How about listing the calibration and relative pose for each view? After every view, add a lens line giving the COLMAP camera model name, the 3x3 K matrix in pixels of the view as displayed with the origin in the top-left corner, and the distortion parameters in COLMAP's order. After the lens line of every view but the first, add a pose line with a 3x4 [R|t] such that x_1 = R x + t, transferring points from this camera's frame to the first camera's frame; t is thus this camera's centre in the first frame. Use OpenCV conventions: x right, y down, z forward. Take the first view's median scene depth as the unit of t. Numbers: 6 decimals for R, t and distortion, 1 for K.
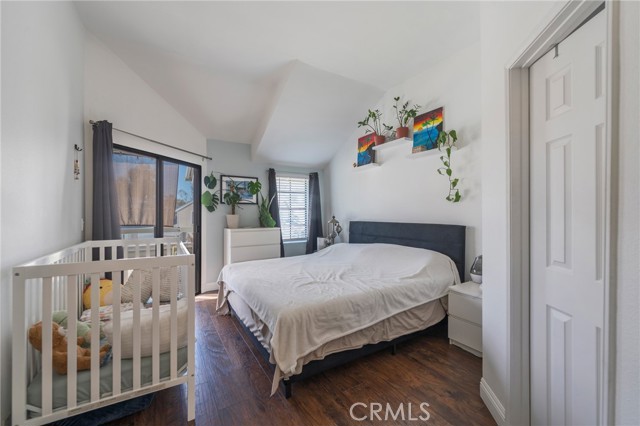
lens RADIAL K [[258.9, 0, 317.7], [0, 258.9, 211.2], [0, 0, 1]] dist [-0.000753, -0.001049]
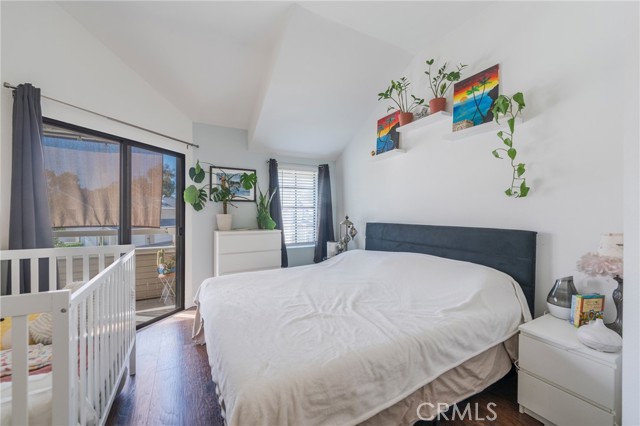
lens RADIAL K [[258.9, 0, 321.5], [0, 258.9, 211.1], [0, 0, 1]] dist [-0.000753, -0.001049]
pose [[0.998863, 0.002801, -0.047586, 0.028949], [-0.002735, 0.999995, 0.001452, 0.001908], [0.047590, -0.001320, 0.998866, 0.252848]]
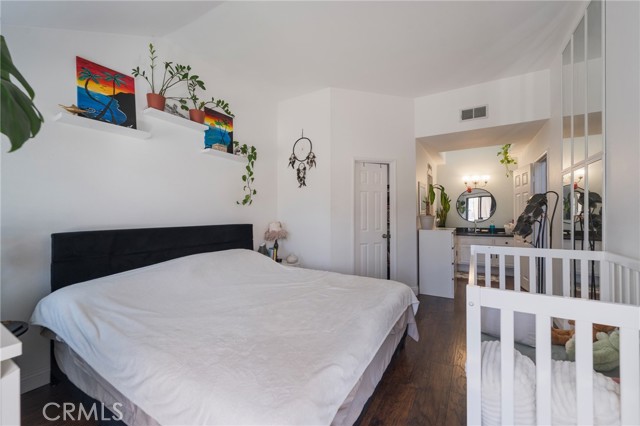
lens RADIAL K [[258.9, 0, 320.7], [0, 258.9, 214.6], [0, 0, 1]] dist [-0.000753, -0.001049]
pose [[-0.480651, 0.011579, 0.876835, -0.626732], [0.011184, 0.999912, -0.007073, 0.018936], [-0.876840, 0.006406, -0.480739, 1.145119]]
